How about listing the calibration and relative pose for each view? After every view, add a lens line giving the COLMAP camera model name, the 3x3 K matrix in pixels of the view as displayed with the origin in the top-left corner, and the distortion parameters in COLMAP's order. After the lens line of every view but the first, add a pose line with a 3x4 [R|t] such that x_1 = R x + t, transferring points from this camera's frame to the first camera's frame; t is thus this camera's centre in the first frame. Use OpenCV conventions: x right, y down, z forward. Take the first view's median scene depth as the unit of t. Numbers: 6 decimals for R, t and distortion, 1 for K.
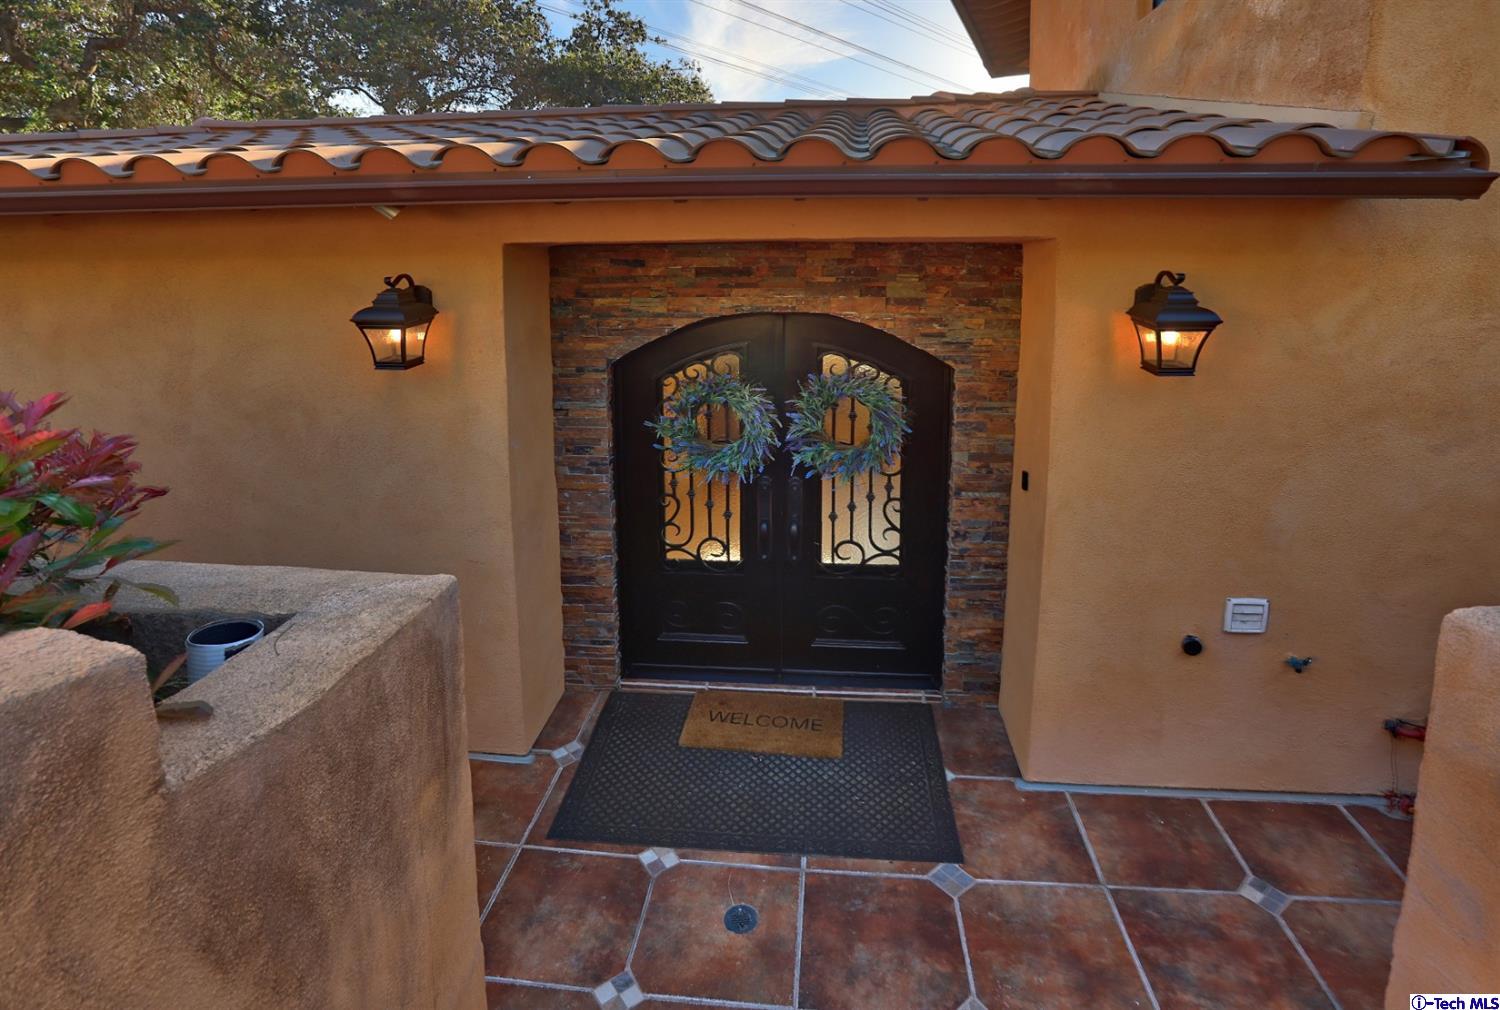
lens RADIAL K [[810.7, 0, 749.5], [0, 810.7, 372.3], [0, 0, 1]] dist [-0.023726, 0.001590]
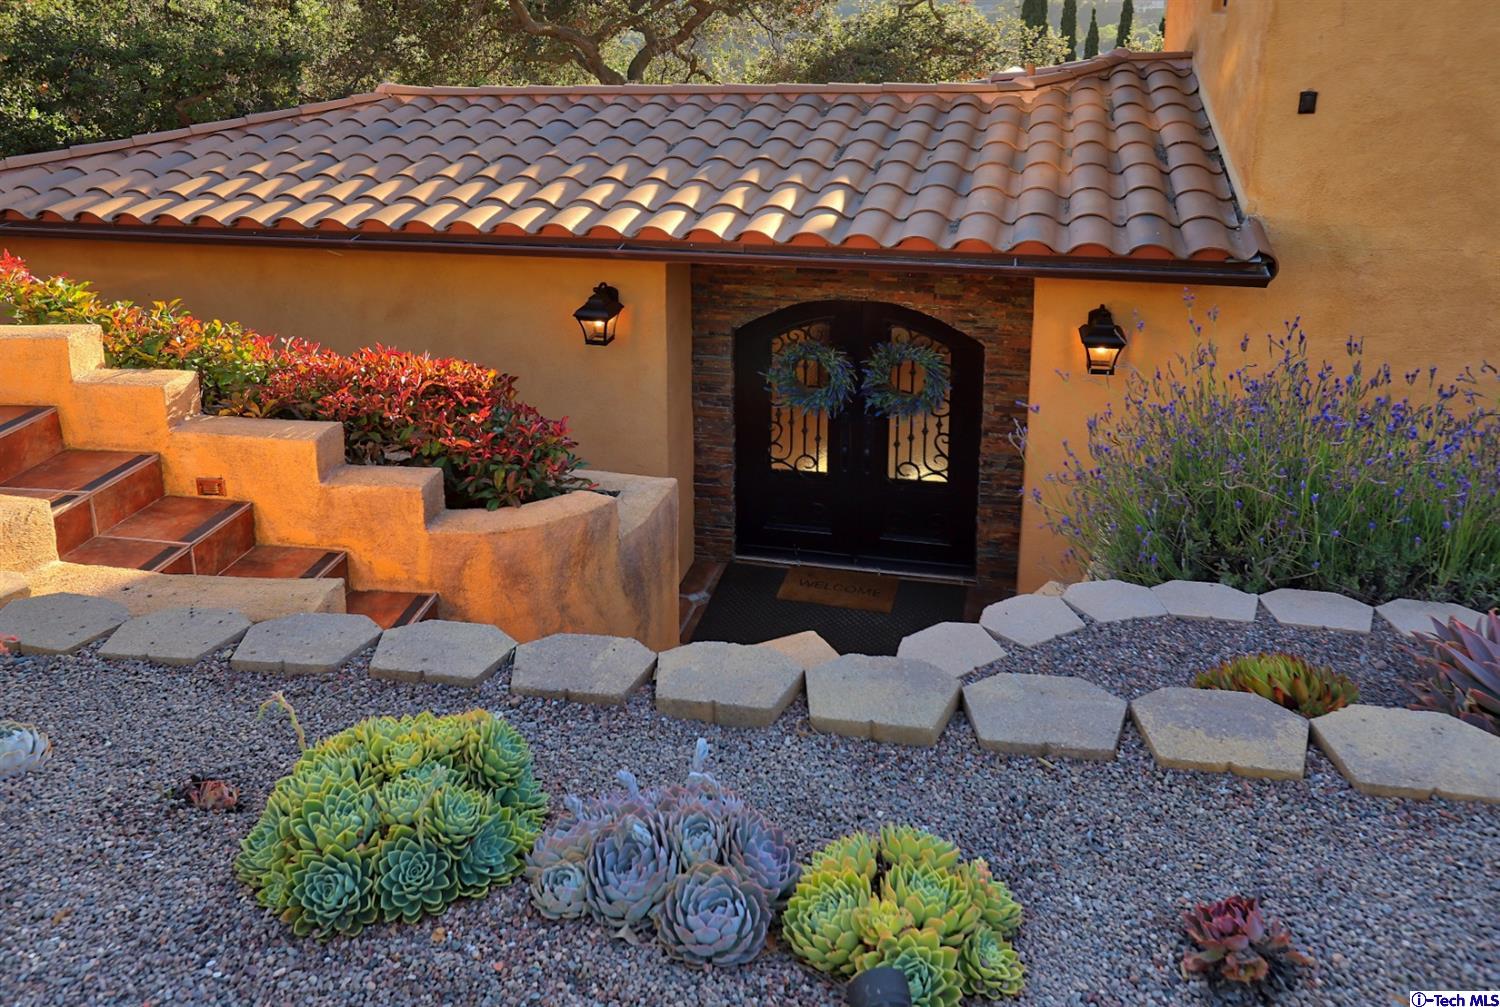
lens RADIAL K [[1121.6, 0, 750.0], [0, 1121.6, 503.5], [0, 0, 1]] dist [-0.000200, 0.000165]
pose [[0.990455, 0.055610, -0.126118, 0.105081], [-0.019738, 0.962792, 0.269523, -0.225818], [0.136414, -0.264462, 0.954700, -0.837122]]
